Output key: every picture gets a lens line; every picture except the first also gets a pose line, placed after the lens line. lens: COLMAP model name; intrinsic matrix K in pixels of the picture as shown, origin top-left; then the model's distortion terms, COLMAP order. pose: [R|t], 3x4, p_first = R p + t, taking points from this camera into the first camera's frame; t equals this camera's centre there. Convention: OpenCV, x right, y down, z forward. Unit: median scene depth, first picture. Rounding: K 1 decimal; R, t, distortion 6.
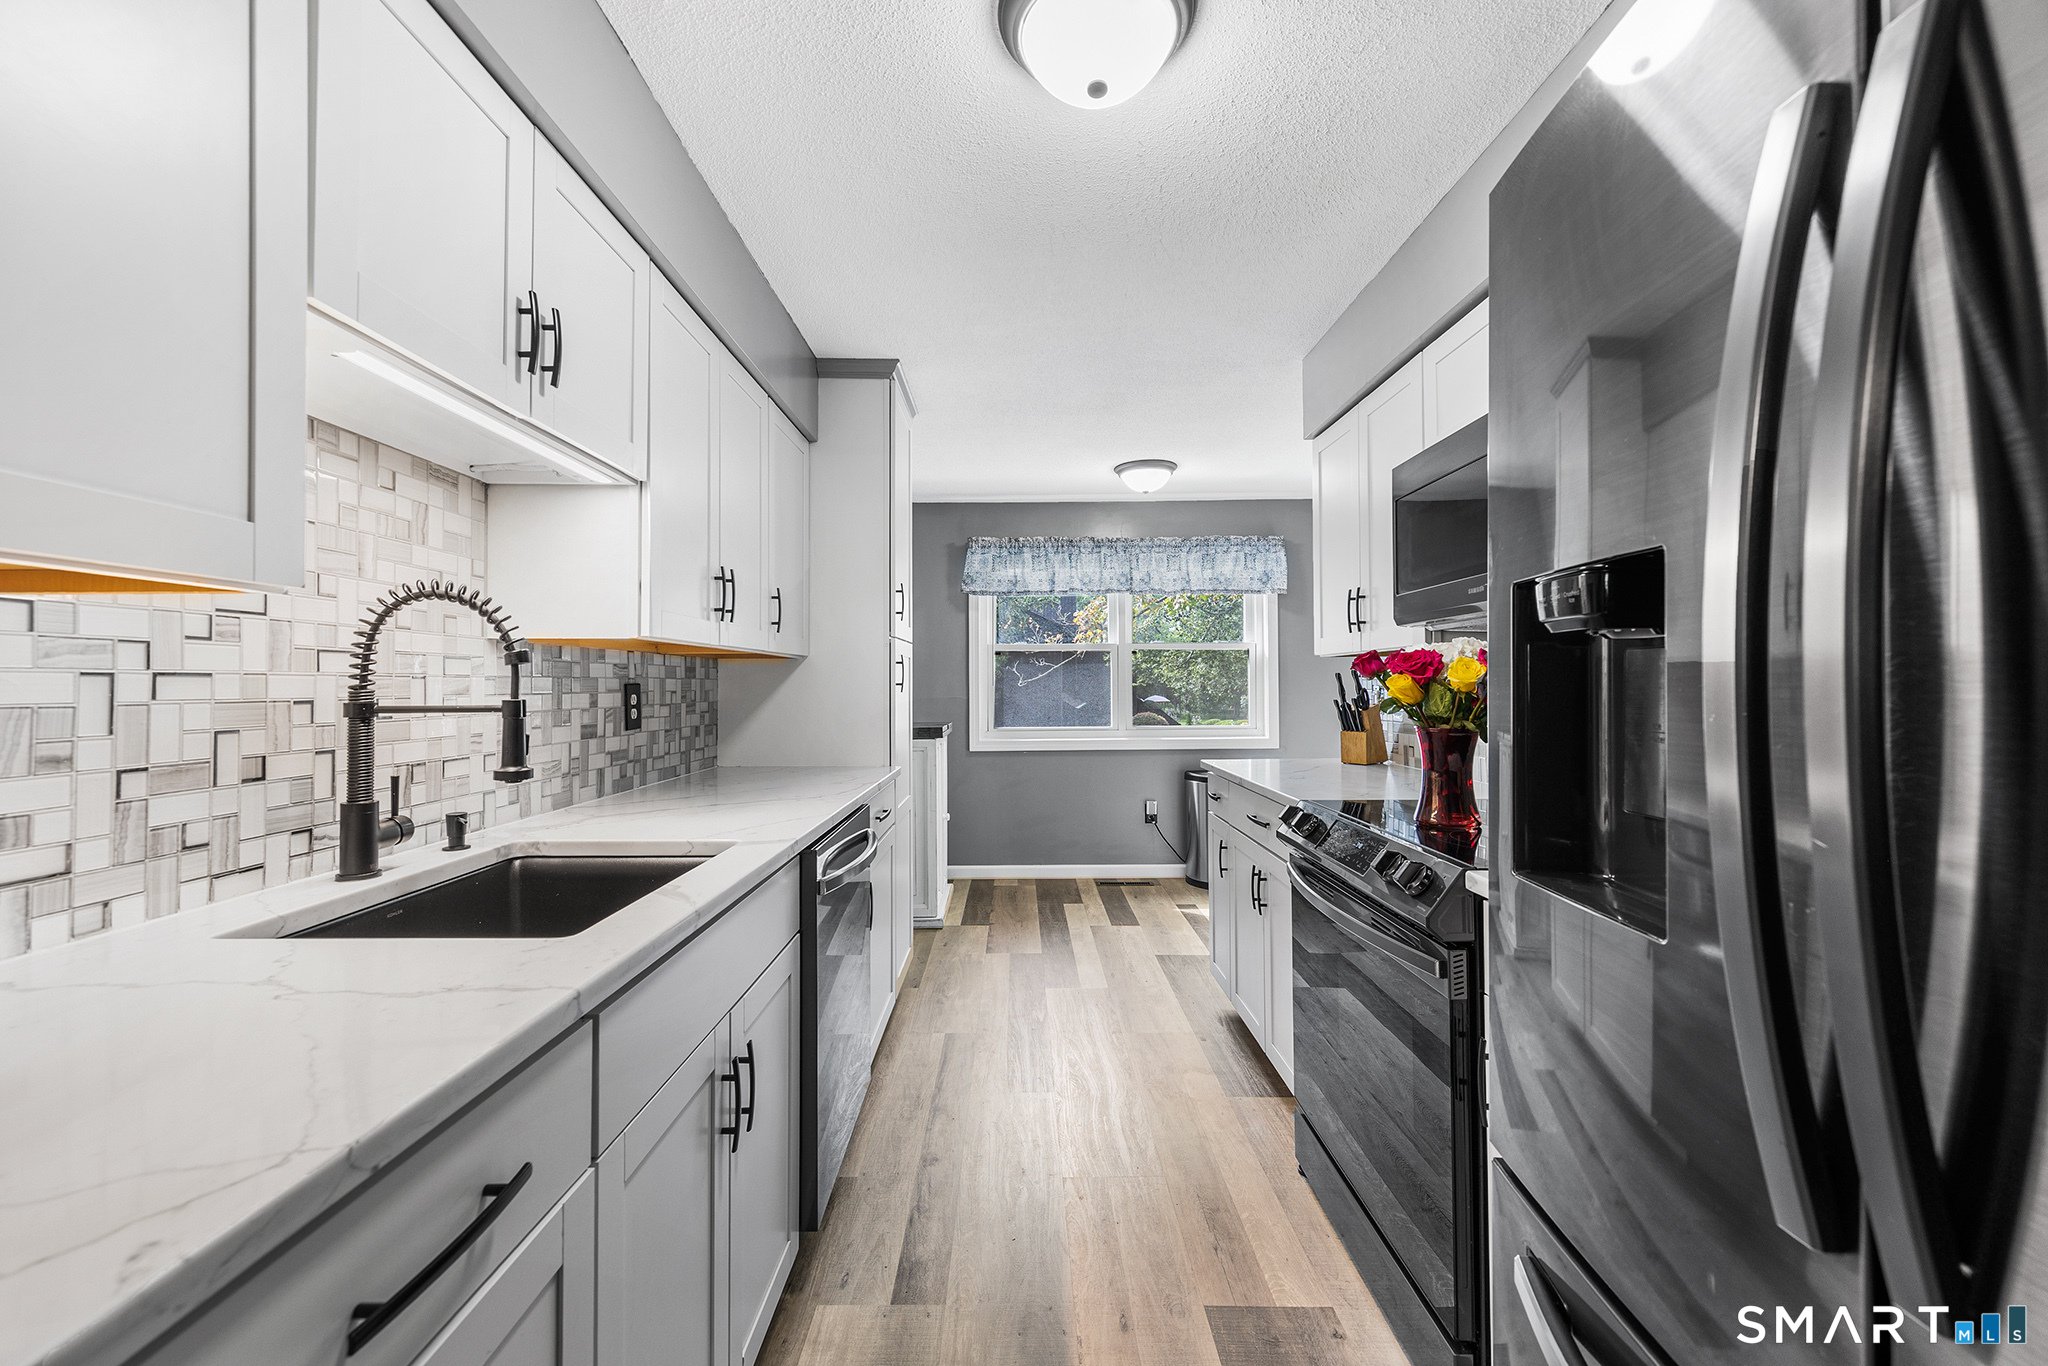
lens RADIAL K [[796.2, 0, 1017.1], [0, 796.2, 675.3], [0, 0, 1]] dist [0.004408, -0.001132]
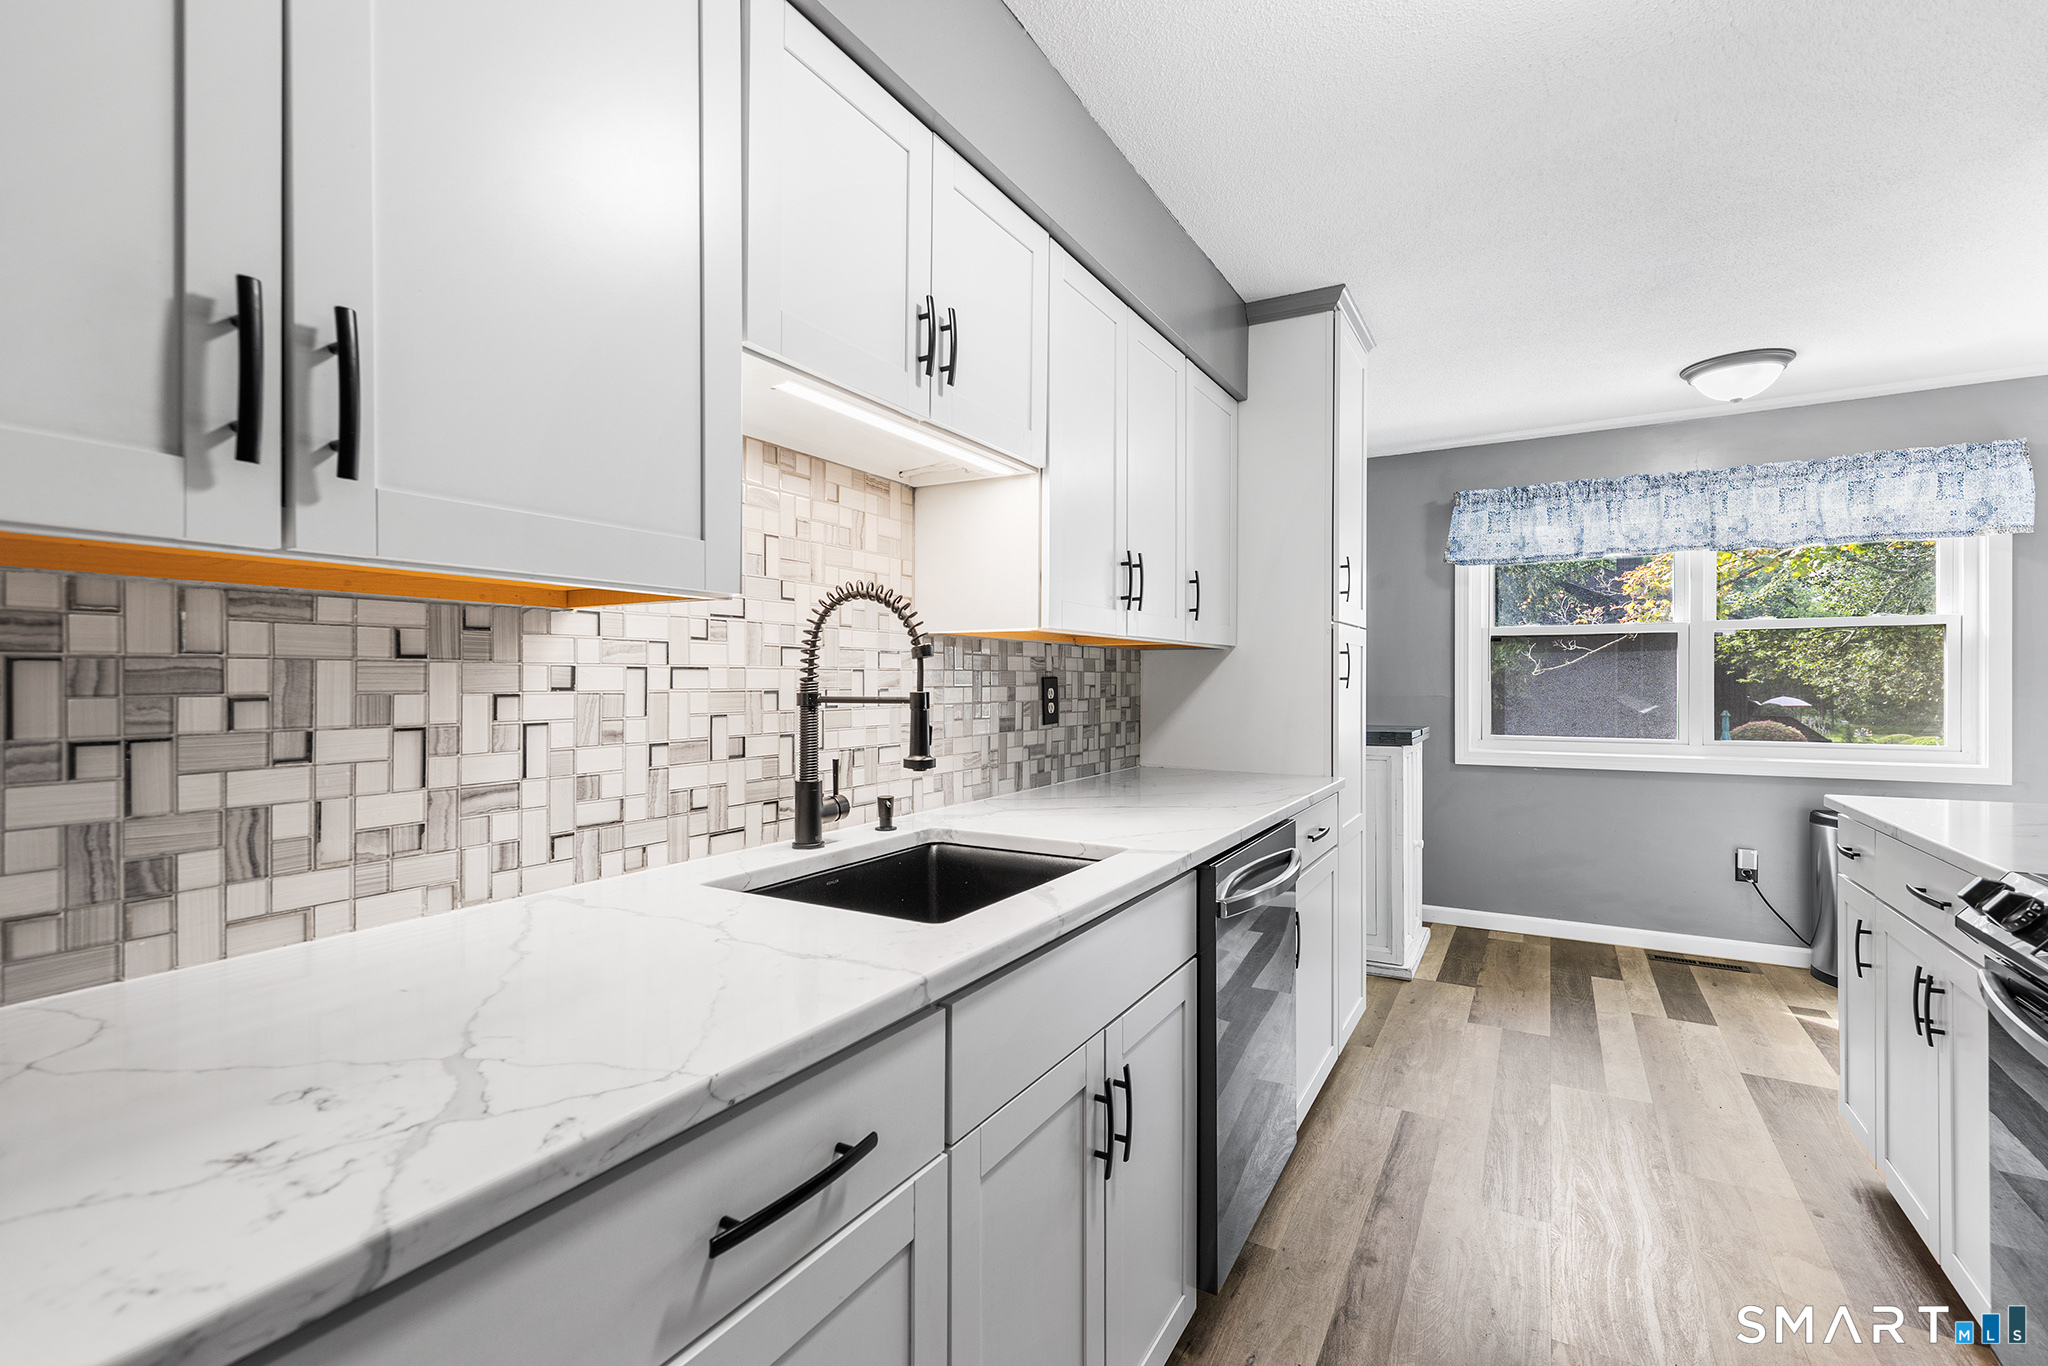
lens RADIAL K [[902.7, 0, 1023.8], [0, 902.7, 684.4], [0, 0, 1]] dist [0.006190, -0.001512]
pose [[0.864842, 0.006521, -0.502003, 0.060080], [0.002360, 0.999852, 0.017053, 0.000607], [0.502039, -0.015933, 0.864698, 0.031753]]
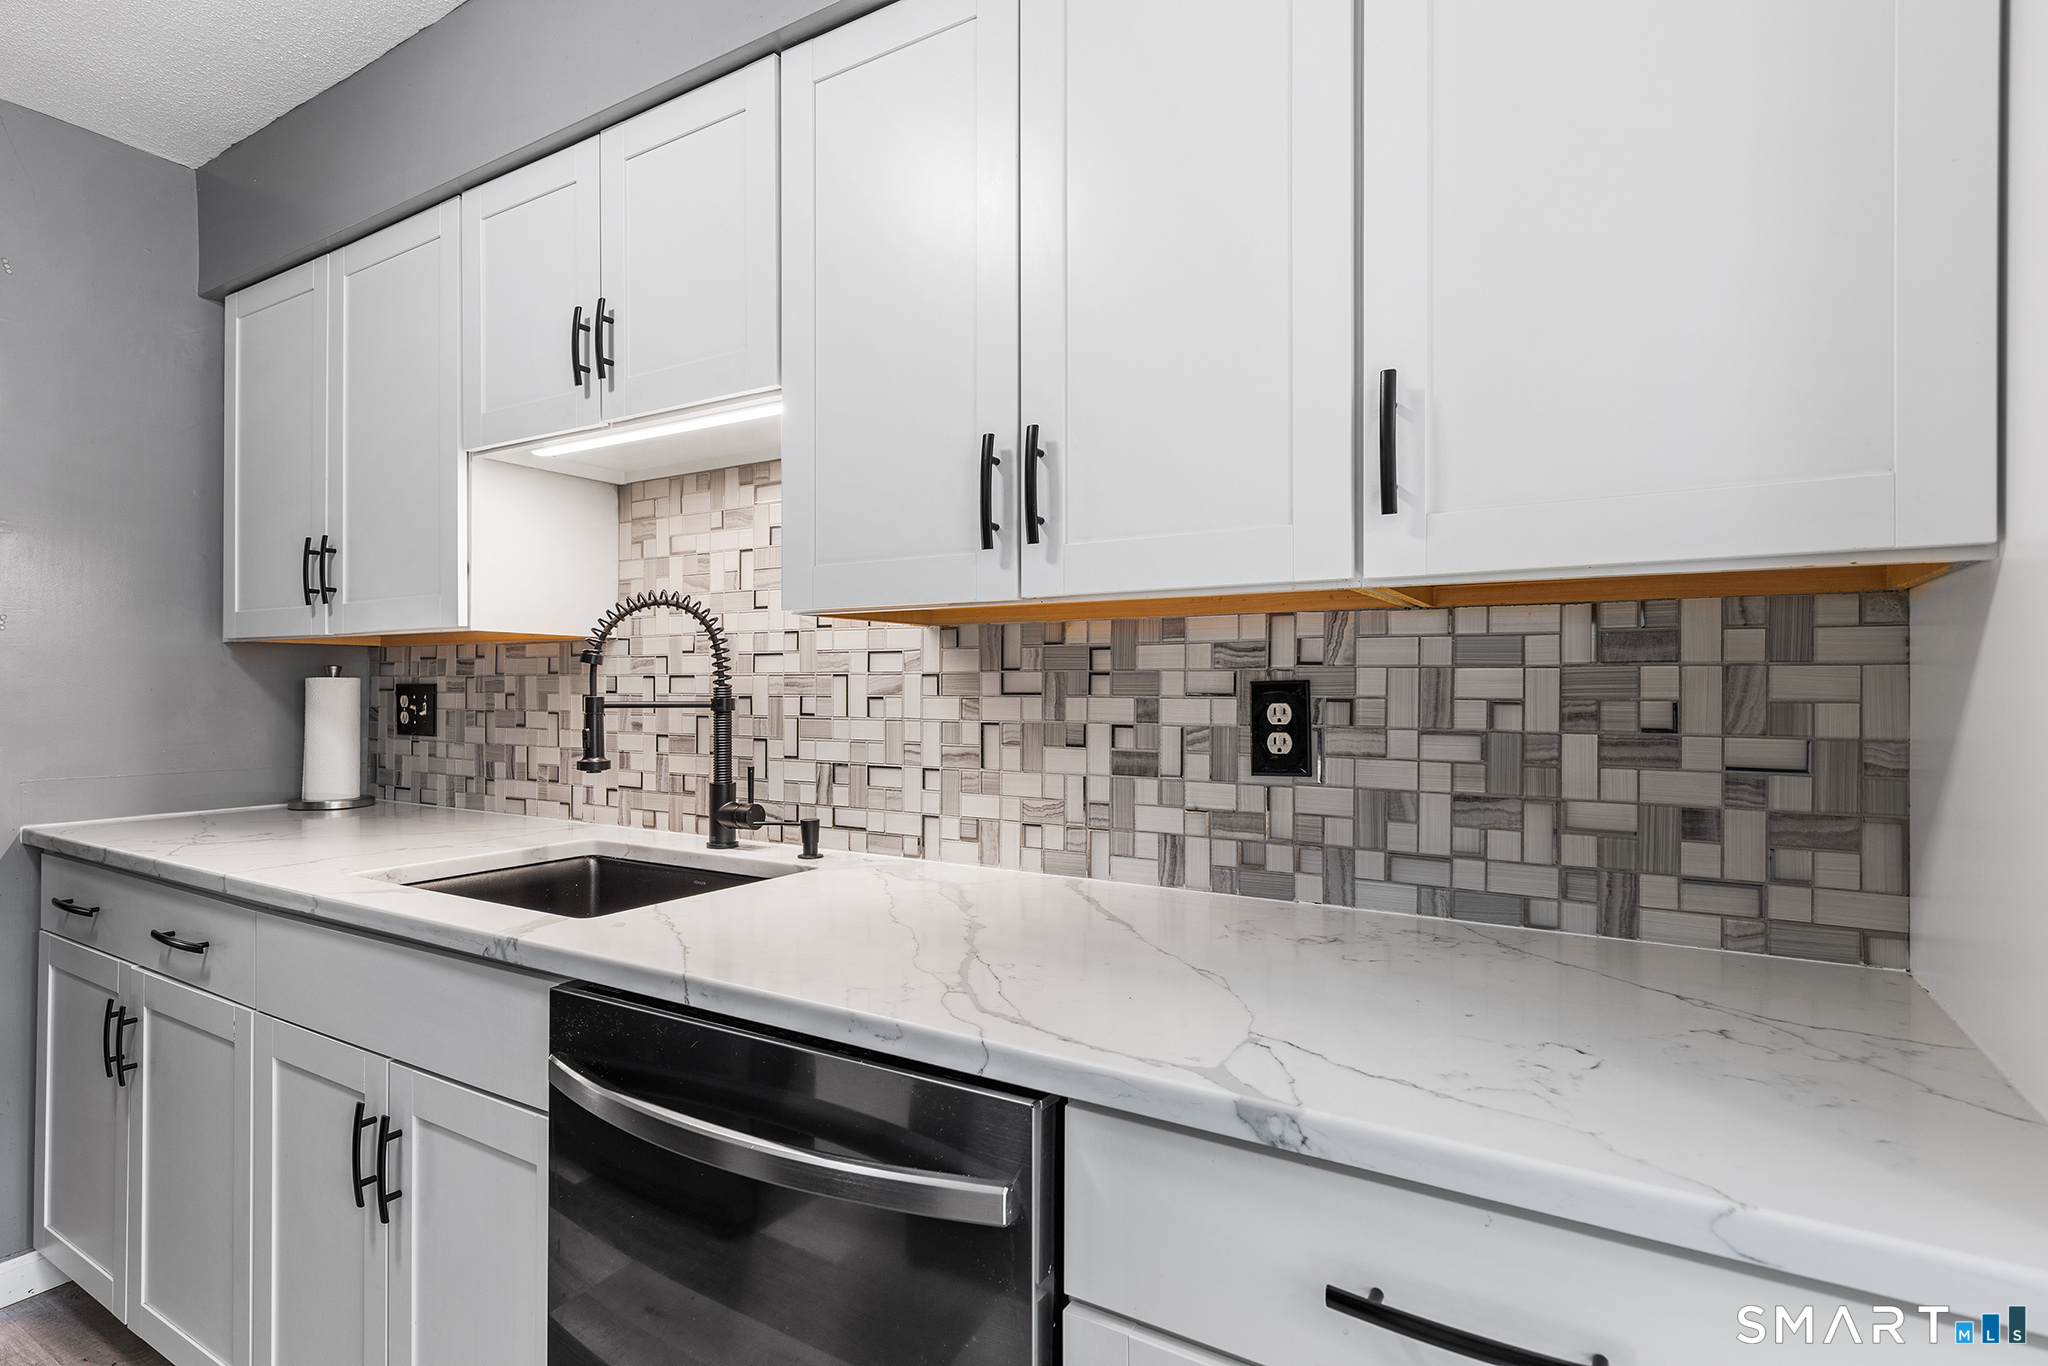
lens RADIAL K [[1032.7, 0, 1037.1], [0, 1032.7, 677.9], [0, 0, 1]] dist [0.004075, 0.000593]
pose [[-0.522473, -0.002968, -0.852651, 0.164954], [0.011245, 0.999883, -0.010371, 0.017429], [0.852582, -0.015007, -0.522378, 1.544600]]
